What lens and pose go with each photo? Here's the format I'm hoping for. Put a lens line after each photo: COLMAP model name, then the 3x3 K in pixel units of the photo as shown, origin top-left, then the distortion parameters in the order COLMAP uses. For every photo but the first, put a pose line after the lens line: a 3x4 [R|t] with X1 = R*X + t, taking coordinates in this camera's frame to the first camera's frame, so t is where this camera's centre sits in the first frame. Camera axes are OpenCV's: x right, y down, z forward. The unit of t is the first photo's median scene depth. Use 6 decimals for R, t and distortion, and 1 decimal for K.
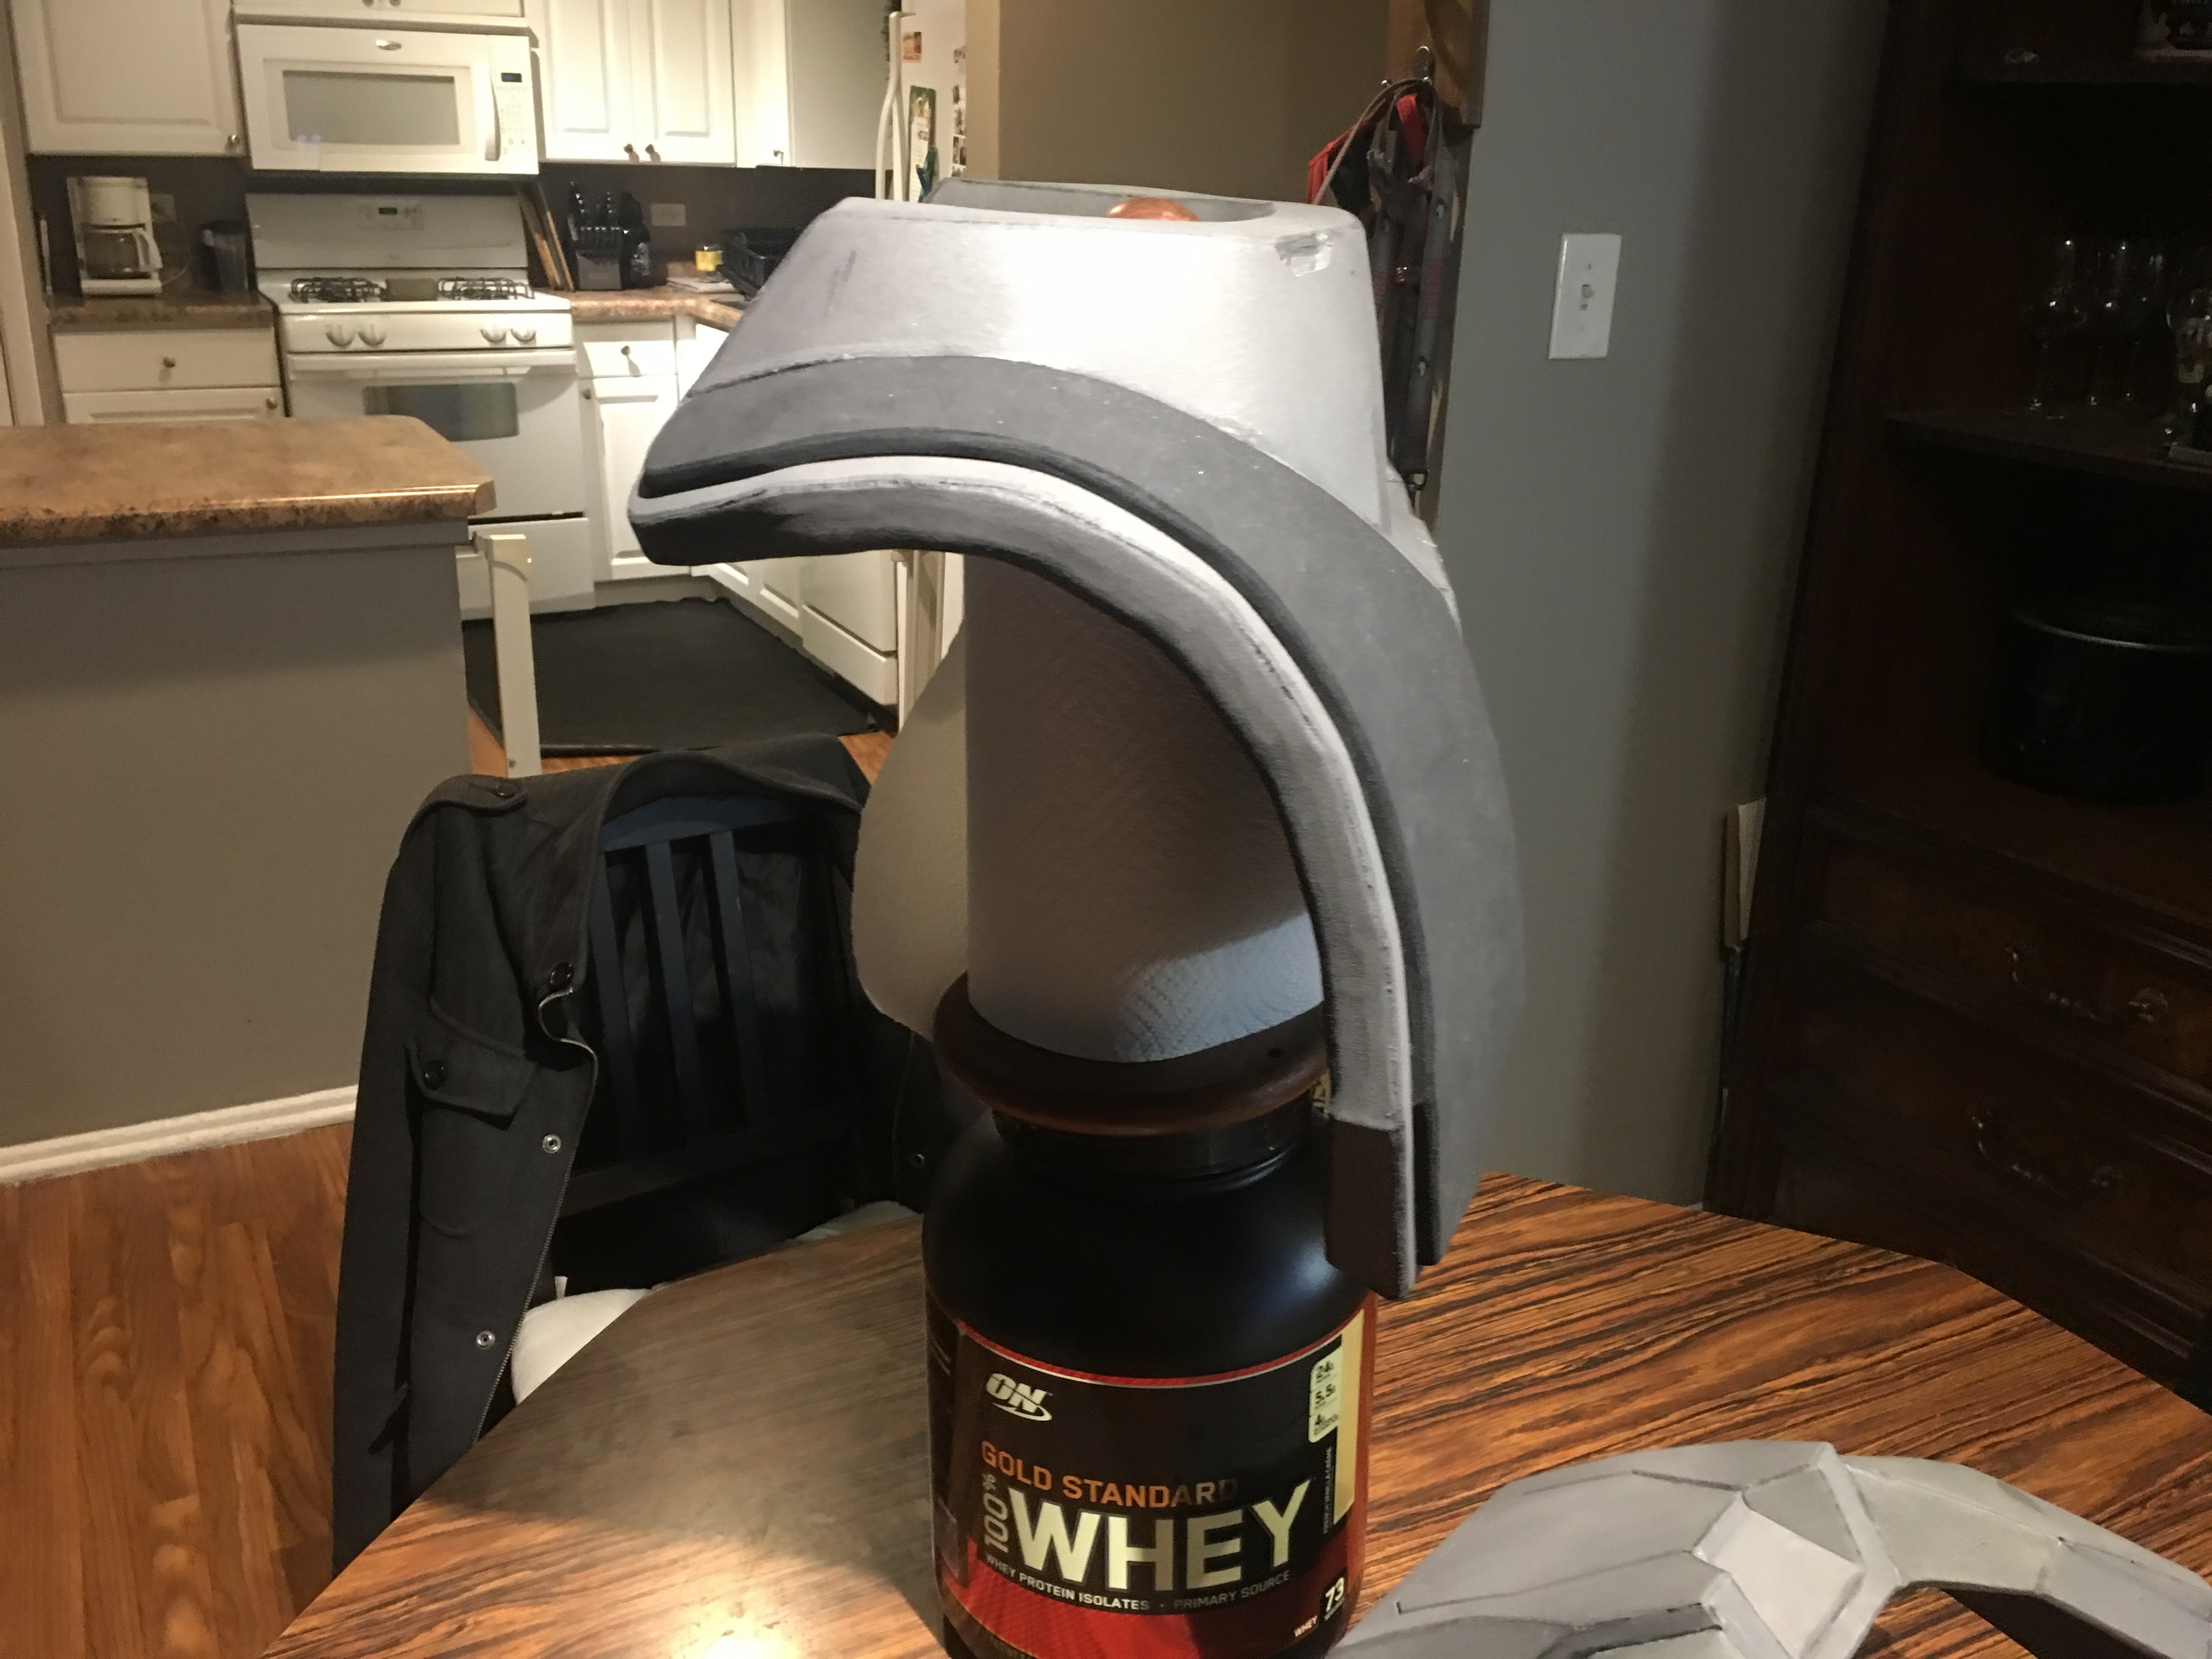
lens RADIAL K [[1882.6, 0, 1096.6], [0, 1882.6, 819.2], [0, 0, 1]] dist [0.093475, -0.144915]
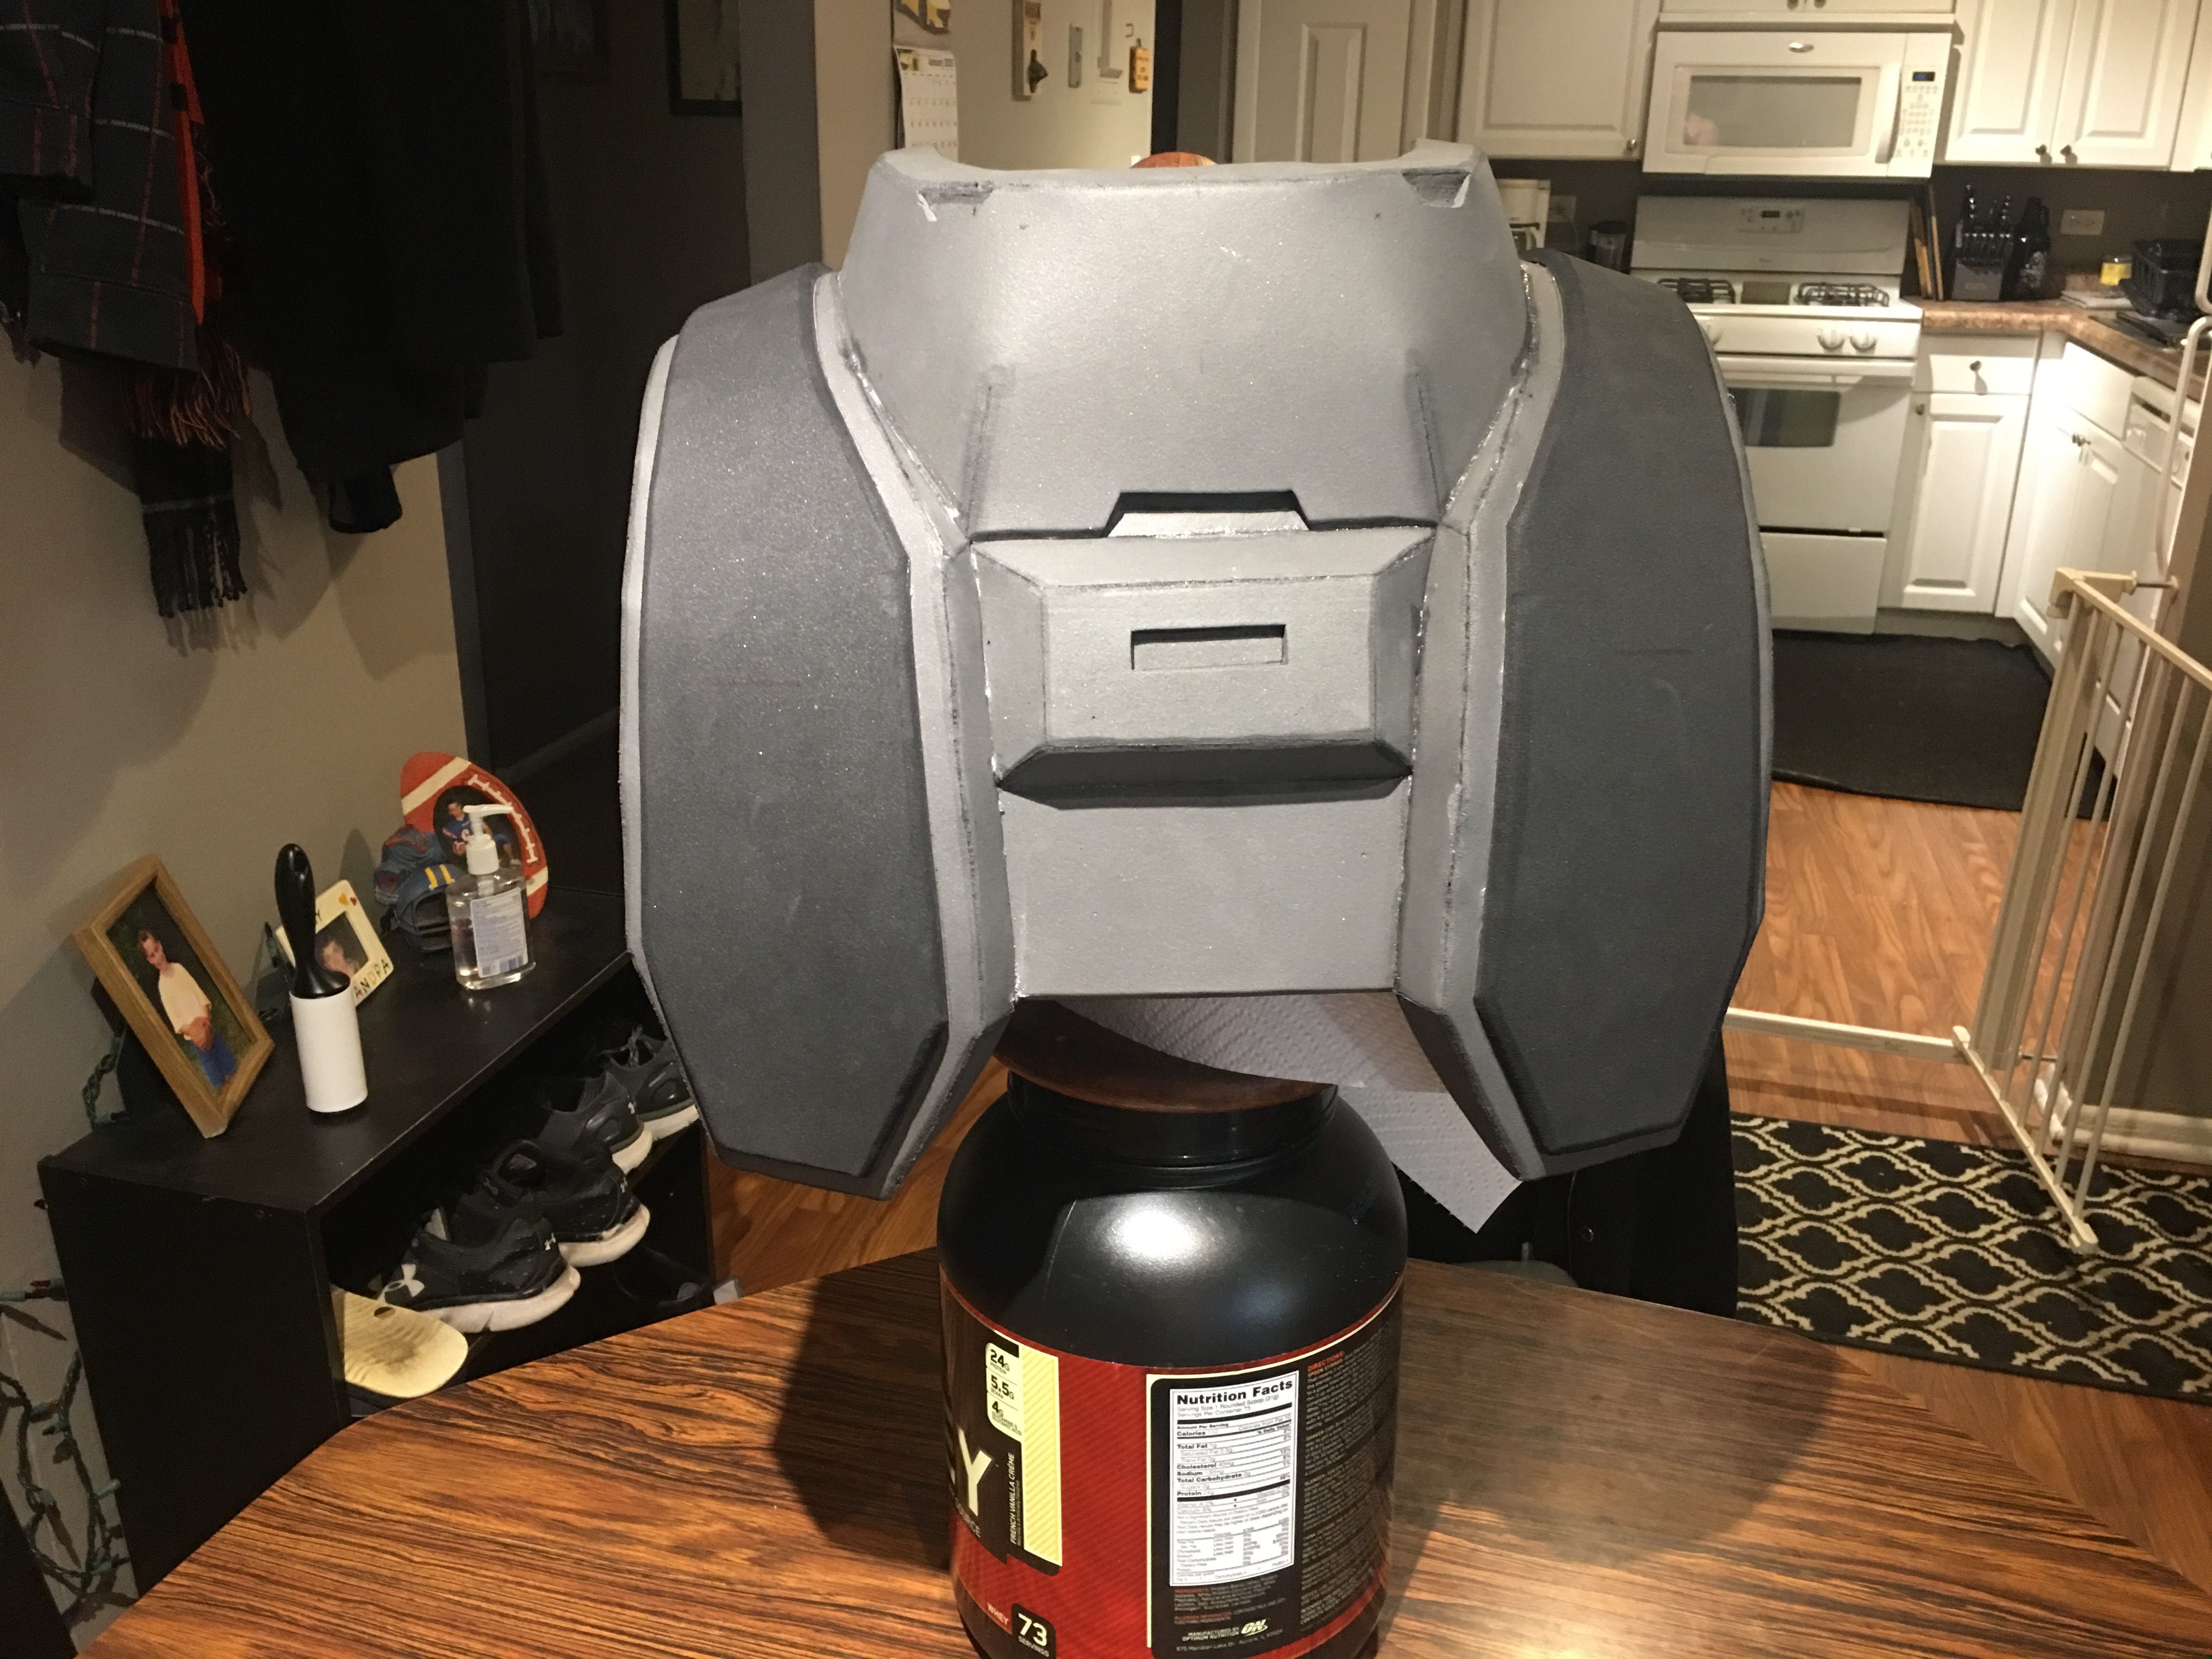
lens RADIAL K [[1882.6, 0, 1110.3], [0, 1882.6, 818.7], [0, 0, 1]] dist [0.093475, -0.144915]
pose [[0.737785, 0.222352, -0.637363, 0.090350], [-0.225221, 0.971173, 0.078100, -0.011491], [0.636356, 0.085926, 0.766595, 0.042118]]
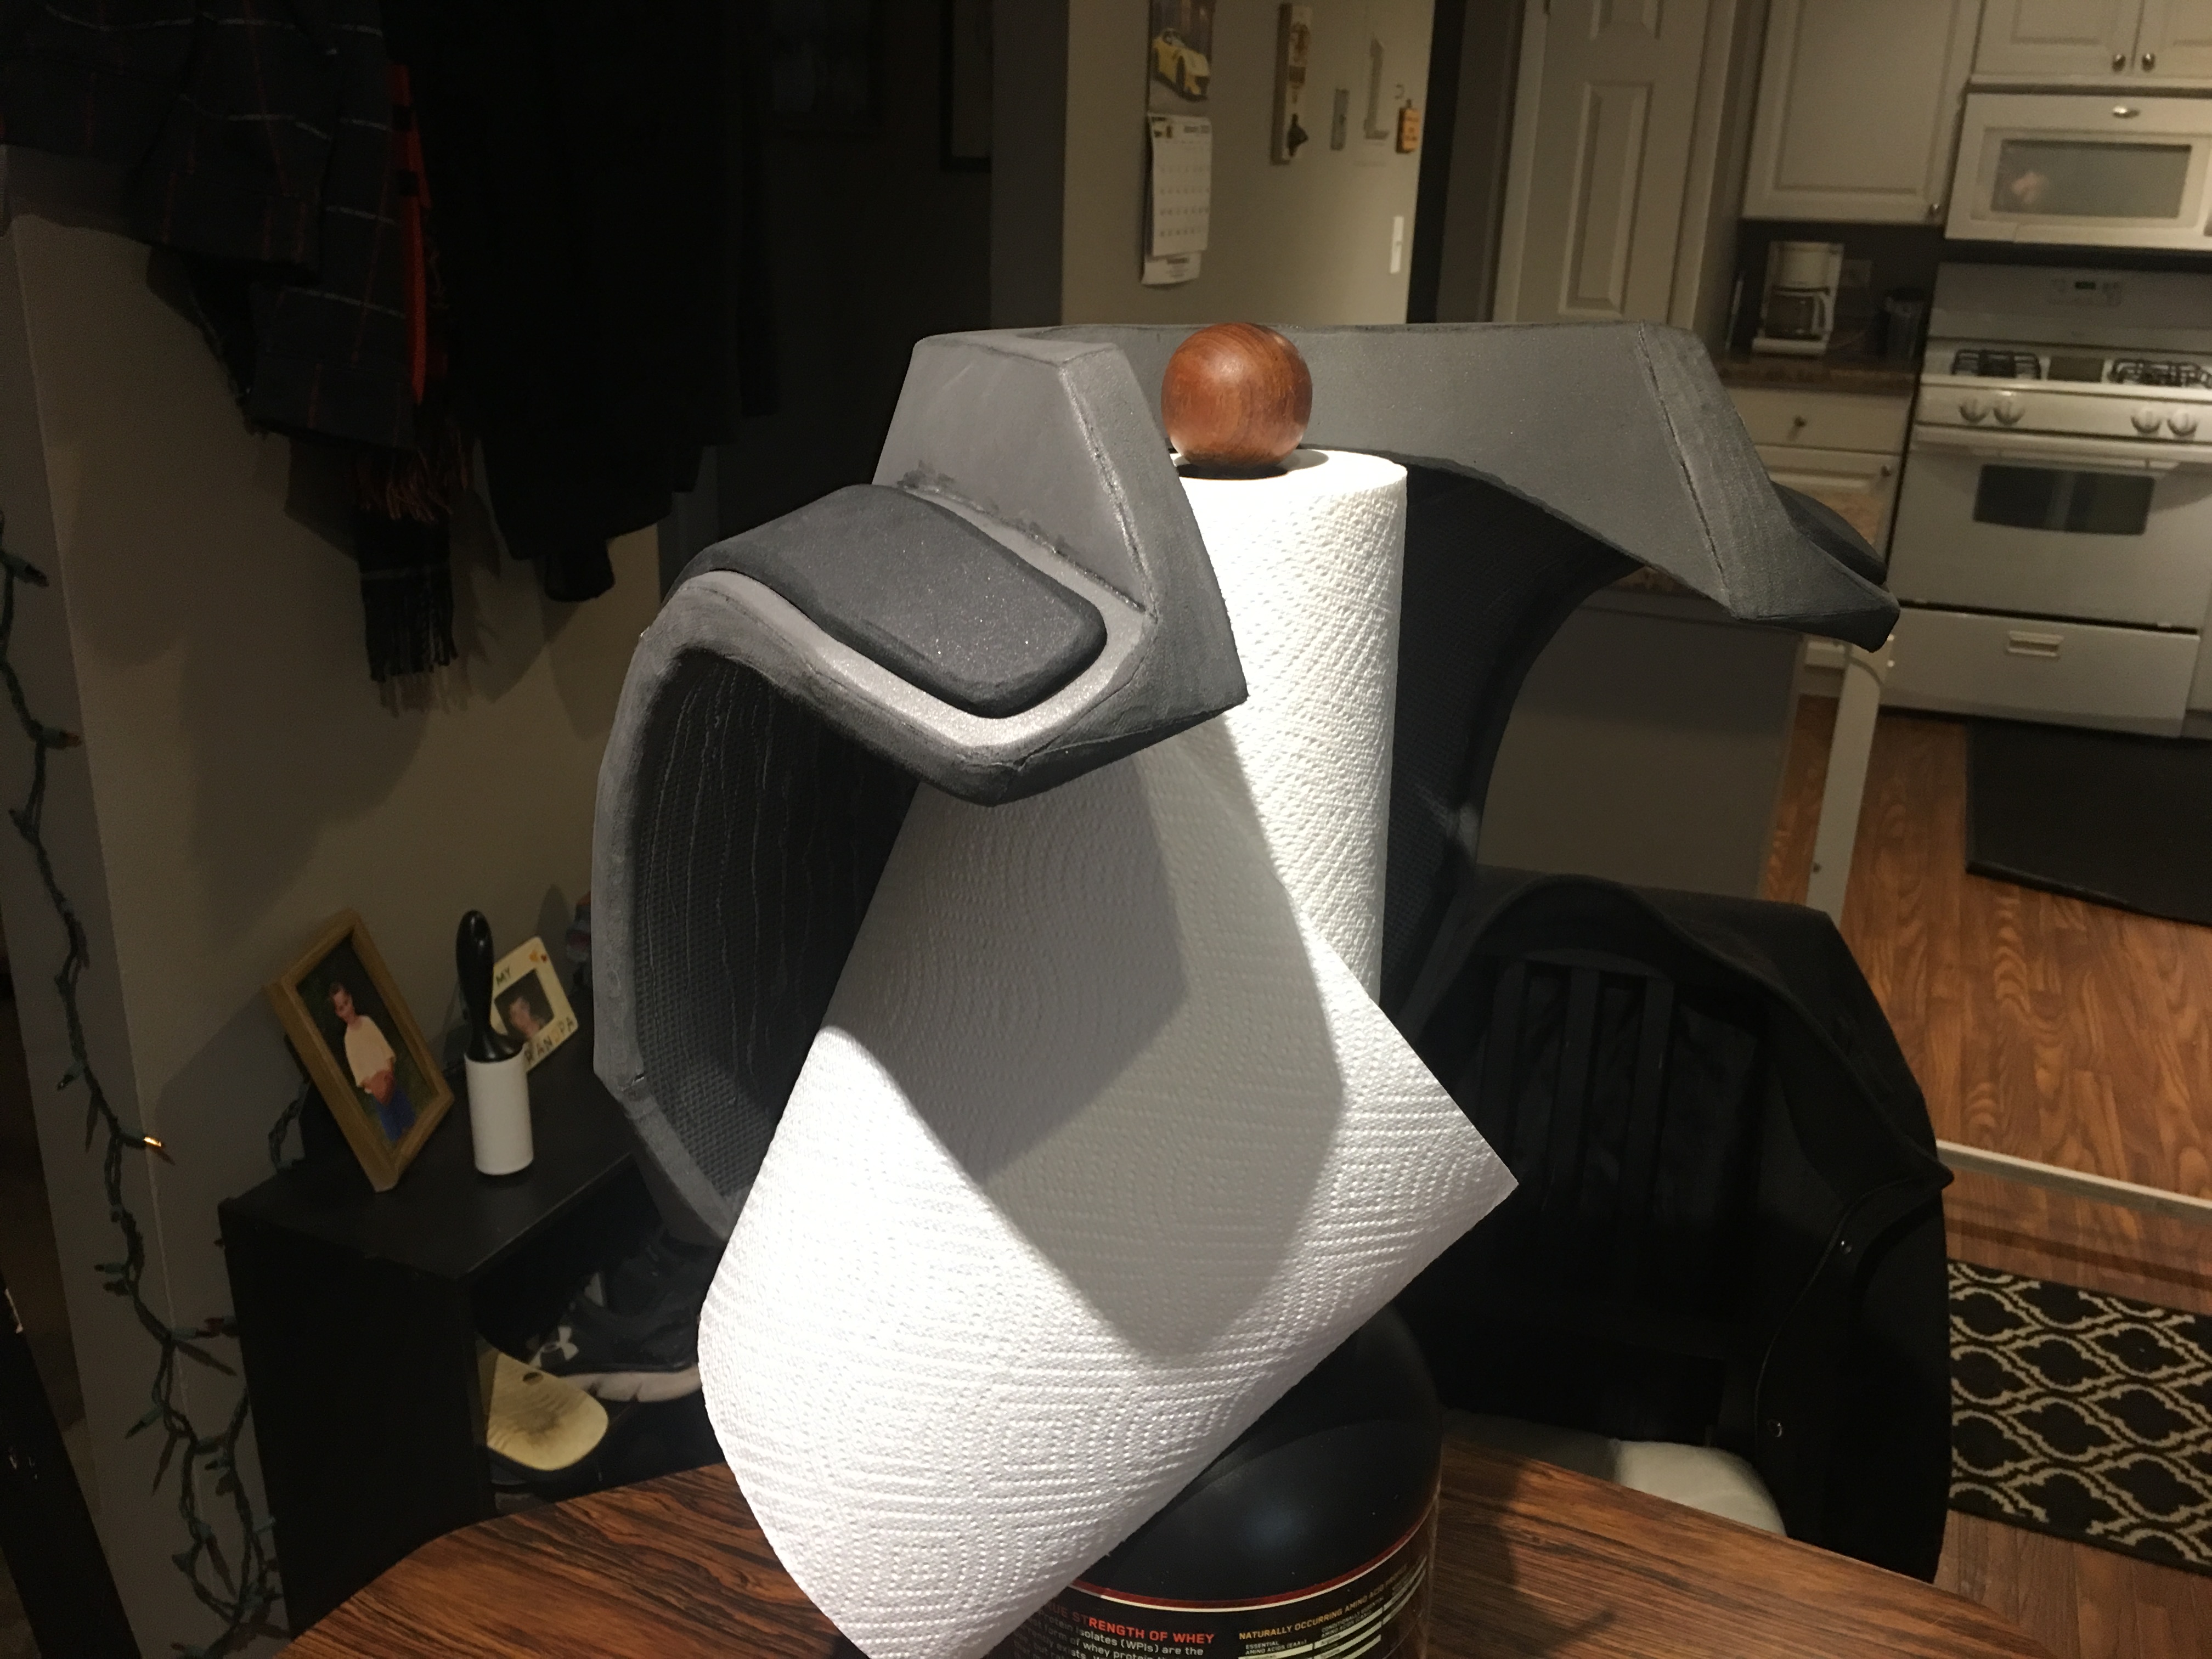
lens RADIAL K [[1882.6, 0, 1098.9], [0, 1882.6, 817.9], [0, 0, 1]] dist [0.093475, -0.144915]
pose [[0.629617, 0.249886, -0.735622, 0.088758], [-0.271502, 0.957932, 0.093026, -0.024984], [0.727921, 0.141152, 0.670974, 0.056679]]
